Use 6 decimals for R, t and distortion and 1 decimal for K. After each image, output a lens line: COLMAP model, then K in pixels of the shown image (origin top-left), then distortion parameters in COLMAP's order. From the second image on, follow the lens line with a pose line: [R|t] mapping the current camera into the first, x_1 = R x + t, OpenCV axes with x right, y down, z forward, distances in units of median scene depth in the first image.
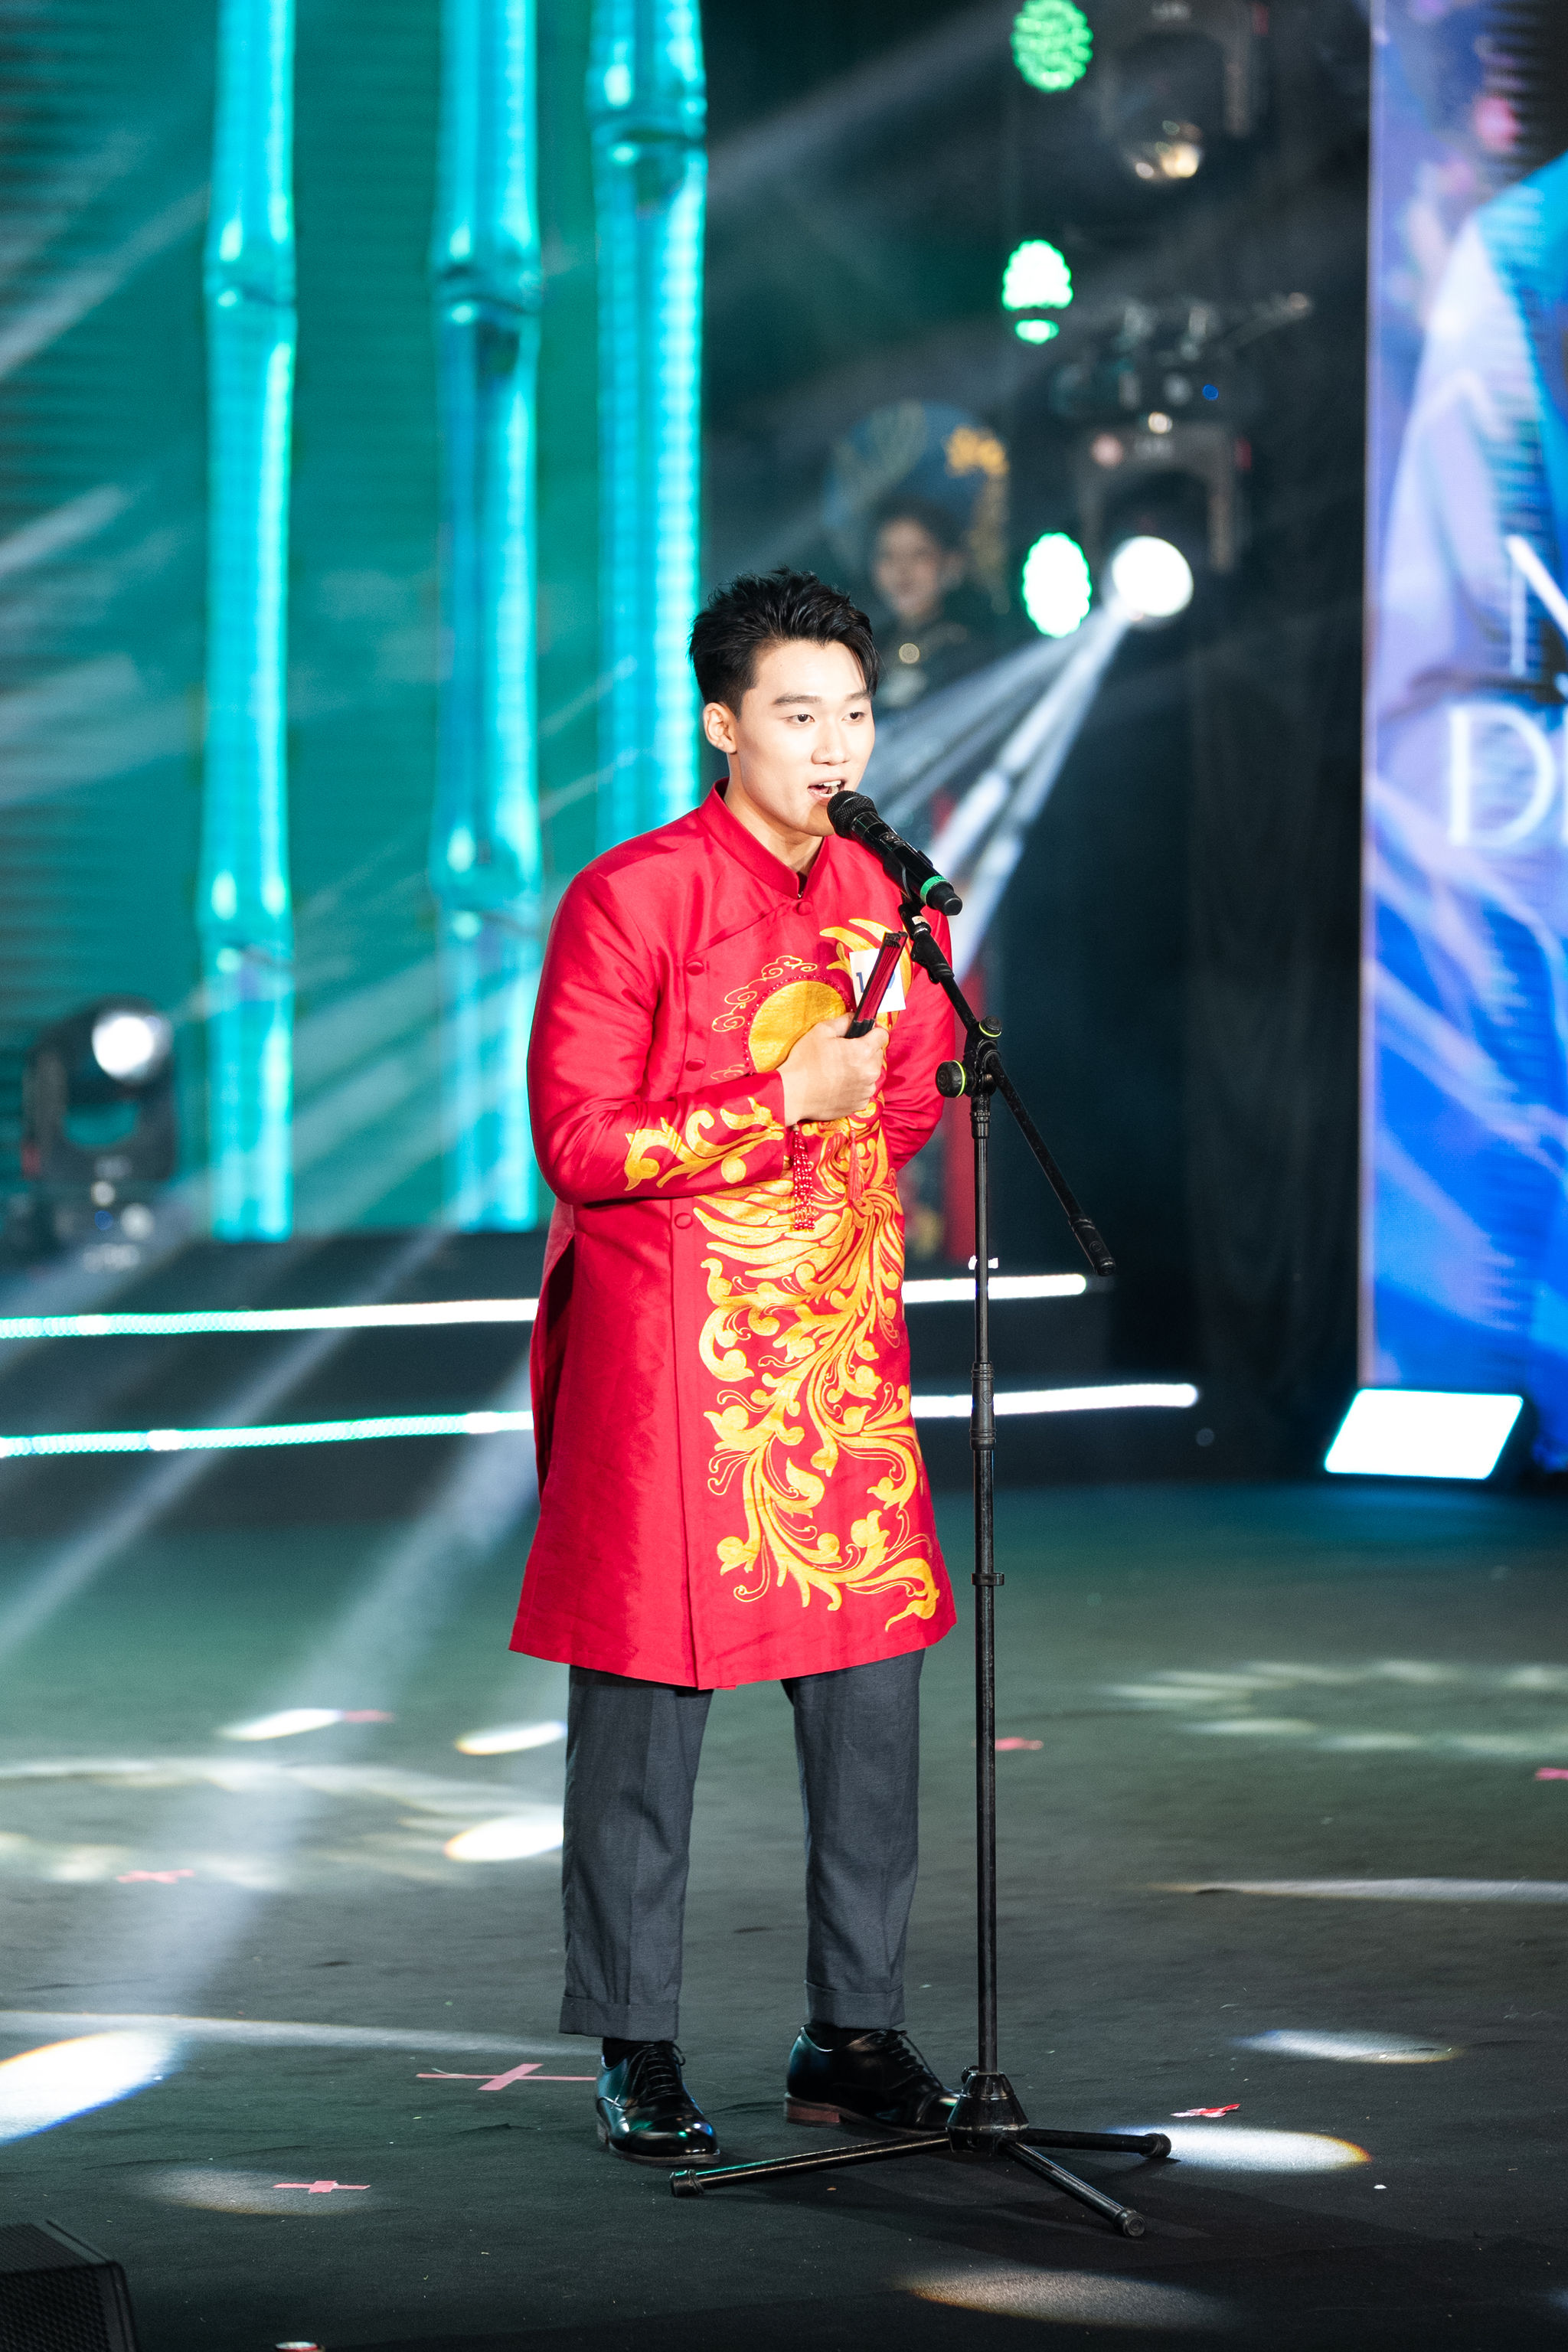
lens RADIAL K [[10687.5, 0, 784.0], [0, 10687.5, 1176.0], [0, 0, 1]] dist [0.248436, -20.196308]
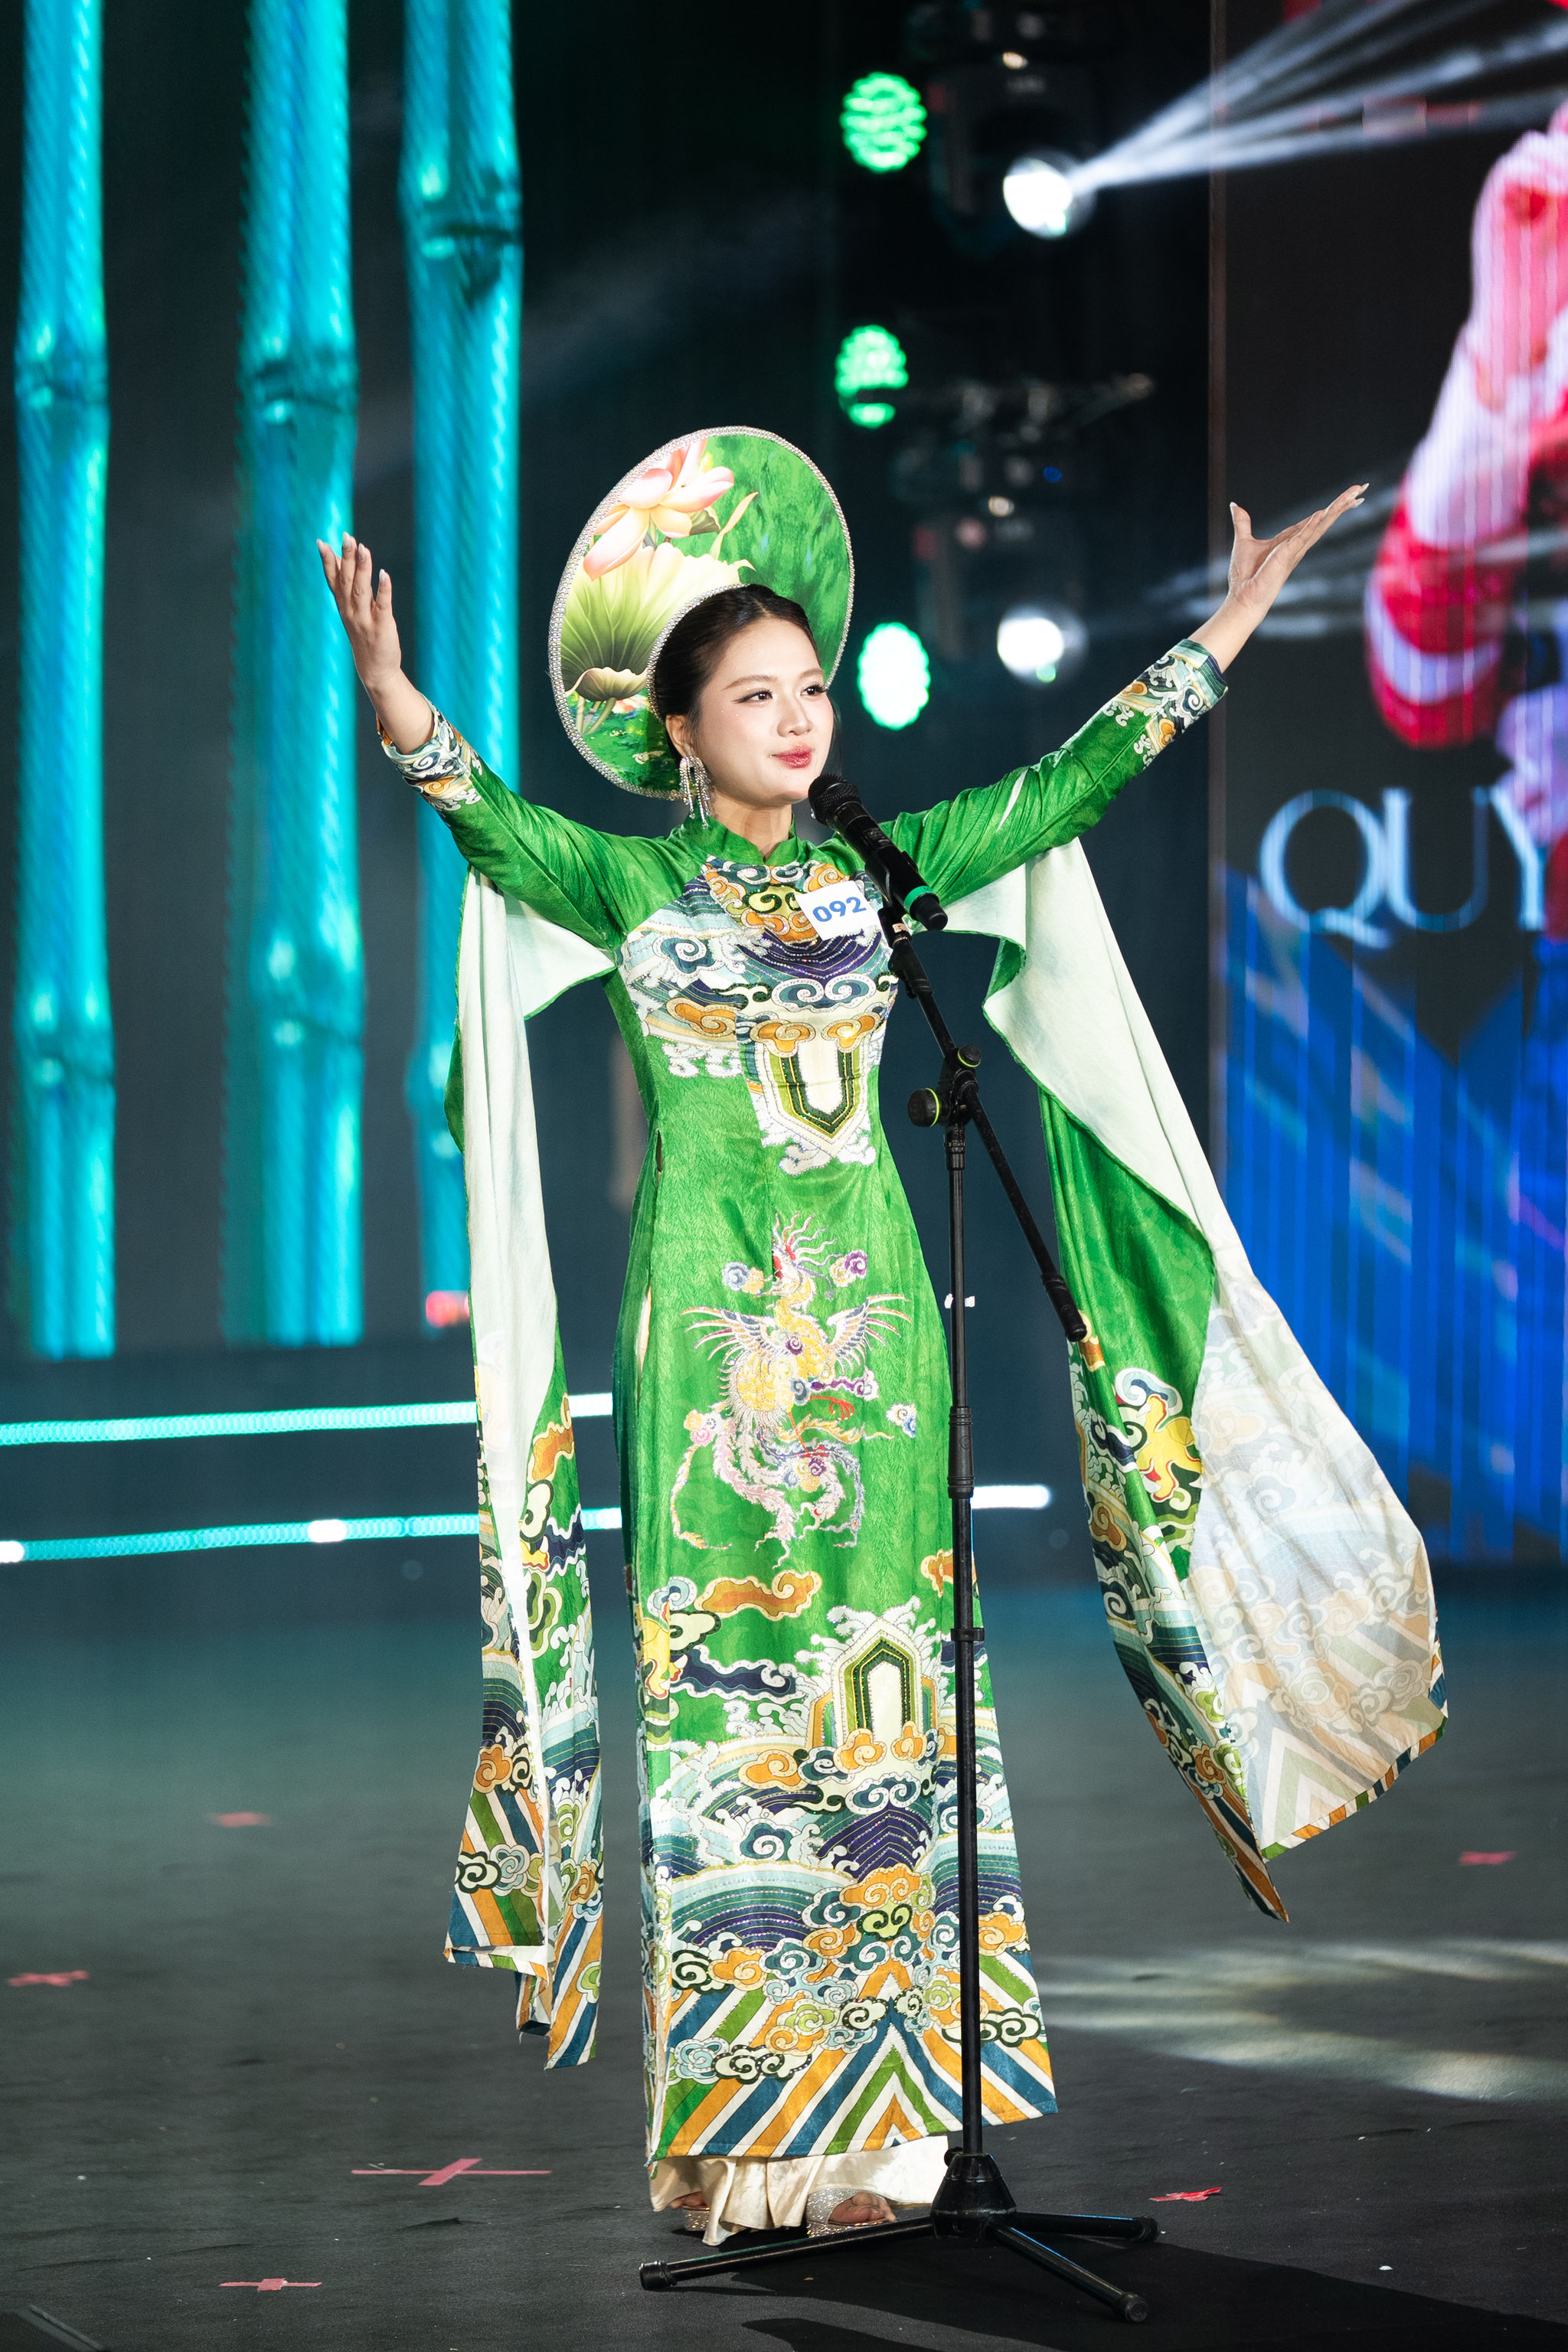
lens RADIAL K [[10541.1, 0, 784.0], [0, 10541.1, 1176.0], [0, 0, 1]] dist [-0.065978, -2.126948]
pose [[0.999531, -0.011810, 0.028239, -0.012840], [0.012277, 0.999790, -0.016400, 0.006708], [-0.028039, 0.016739, 0.999467, 0.034929]]
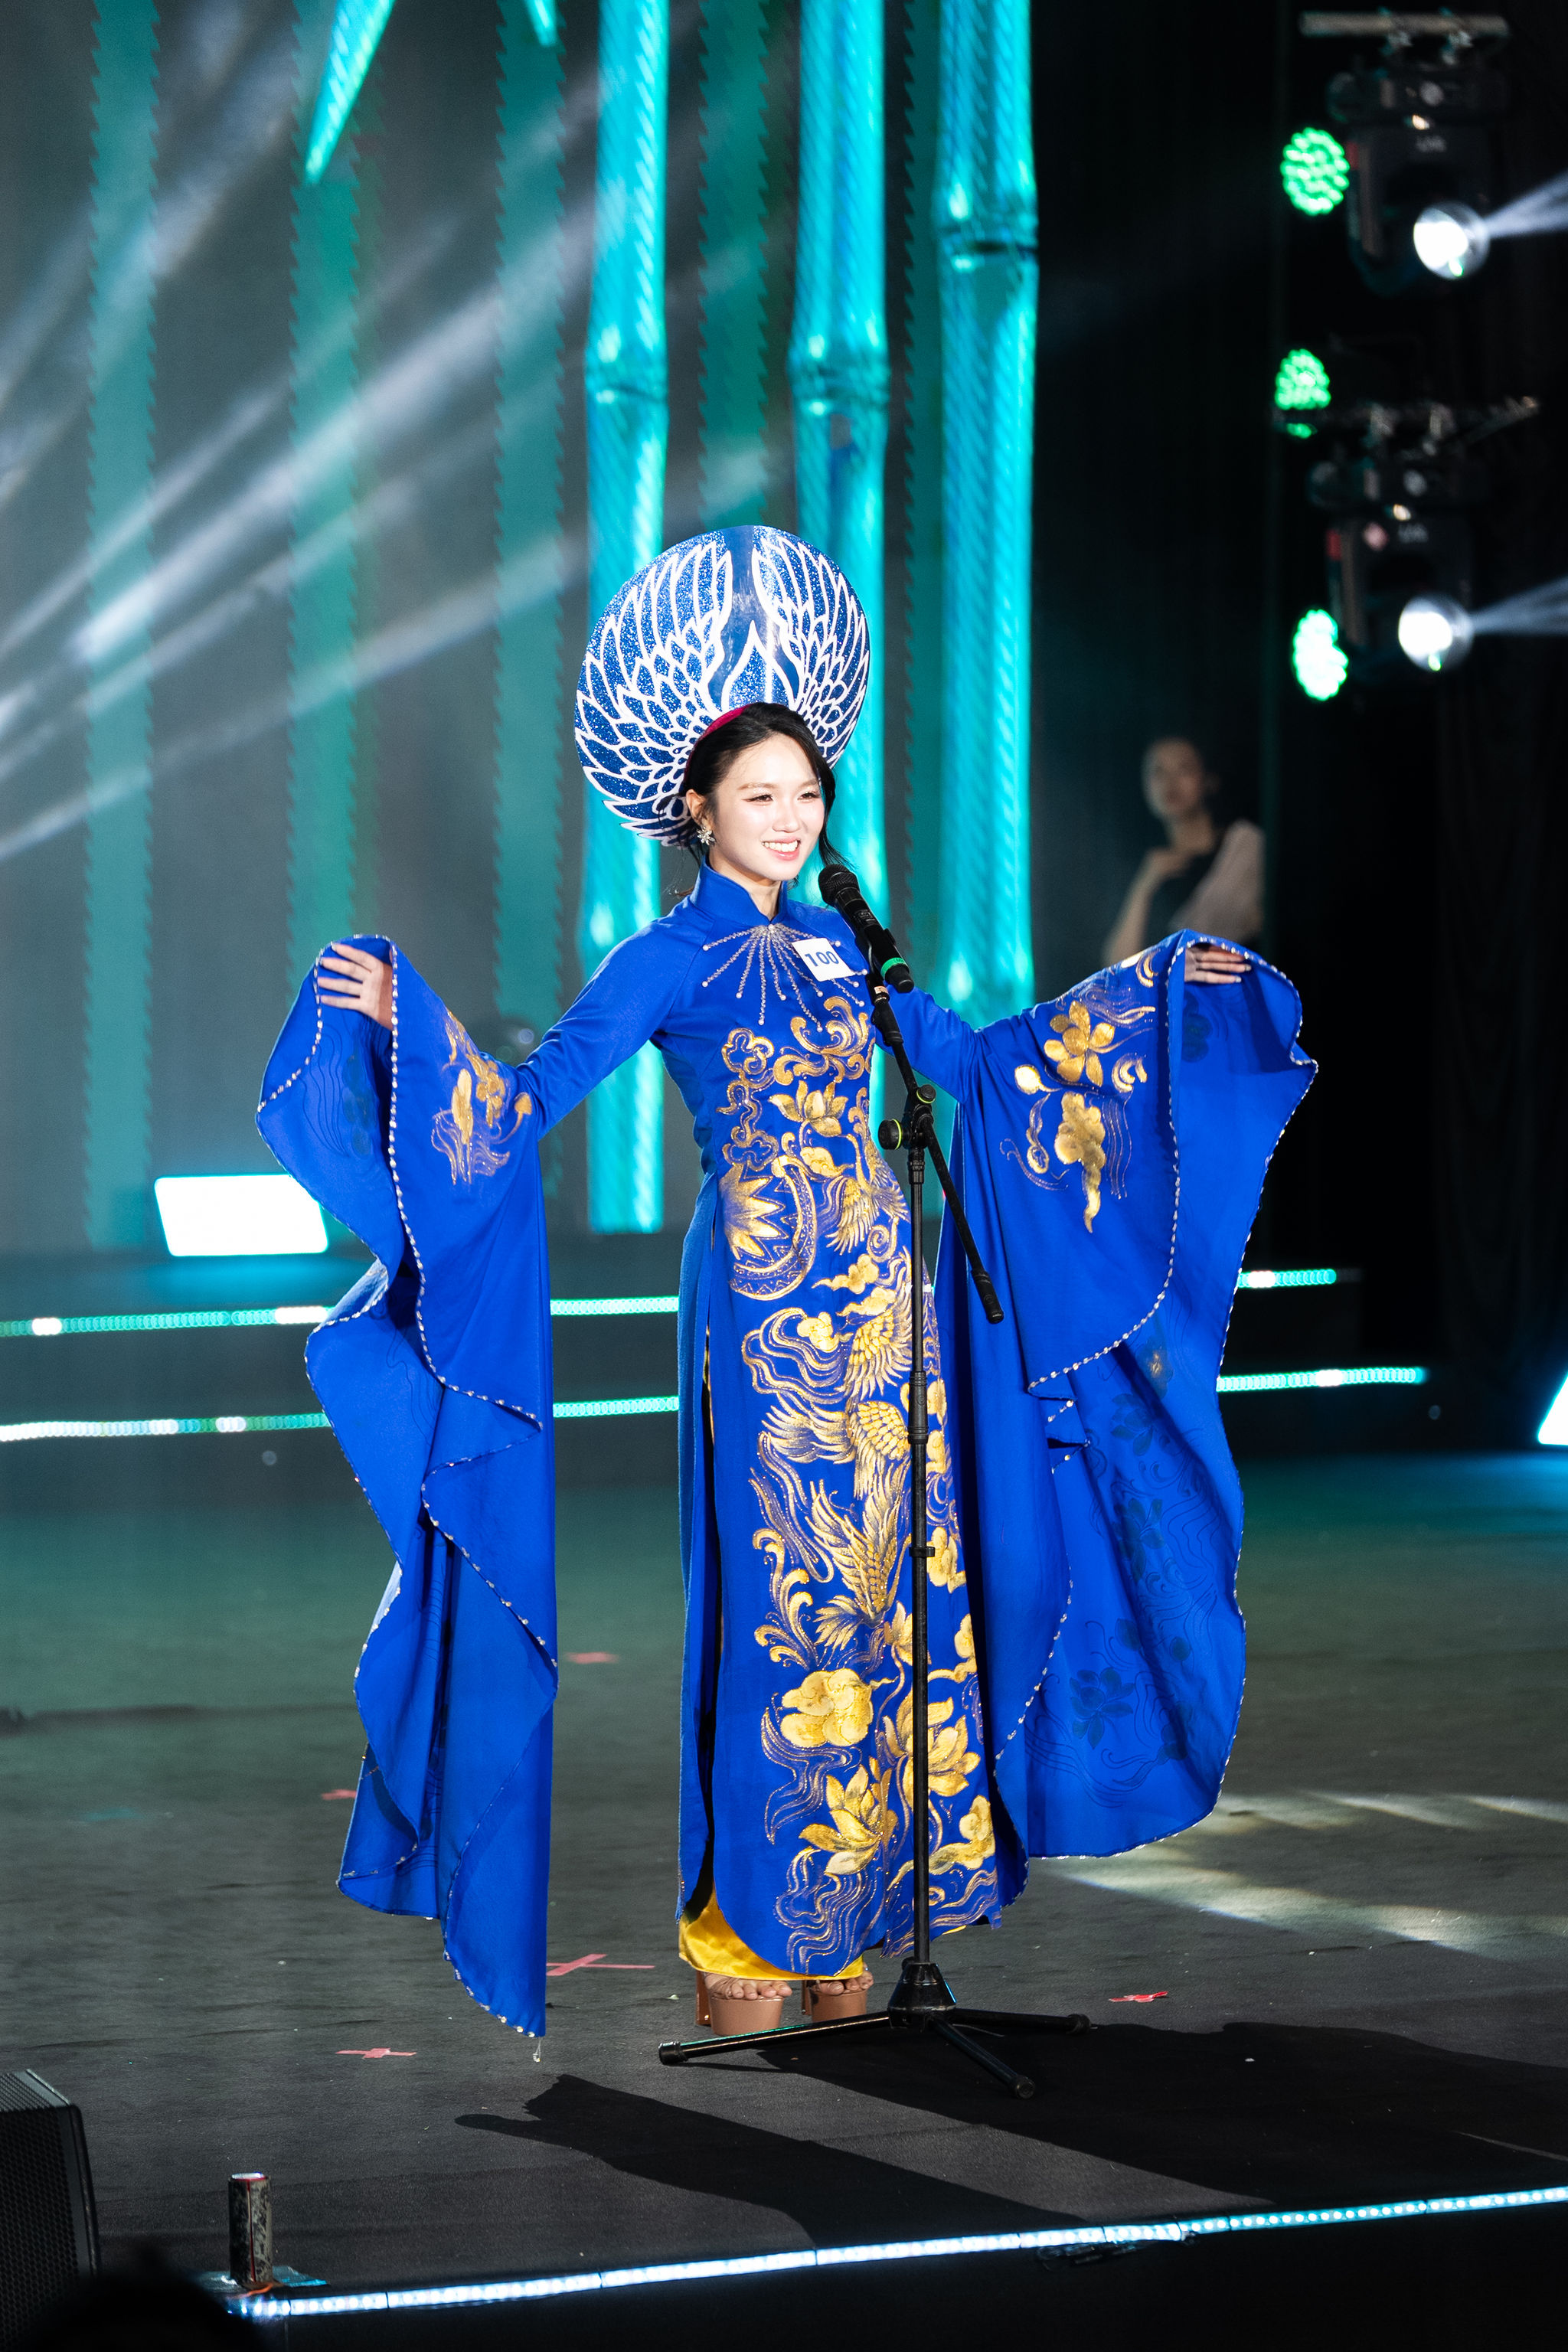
lens RADIAL K [[10211.3, 0, 781.2], [0, 10211.3, 1297.4], [0, 0, 1]] dist [-0.187844, 7.373588]
pose [[0.997449, 0.003897, -0.071280, 0.046980], [-0.002711, 0.999856, 0.016732, -0.005501], [0.071335, -0.016496, 0.997316, -0.078557]]
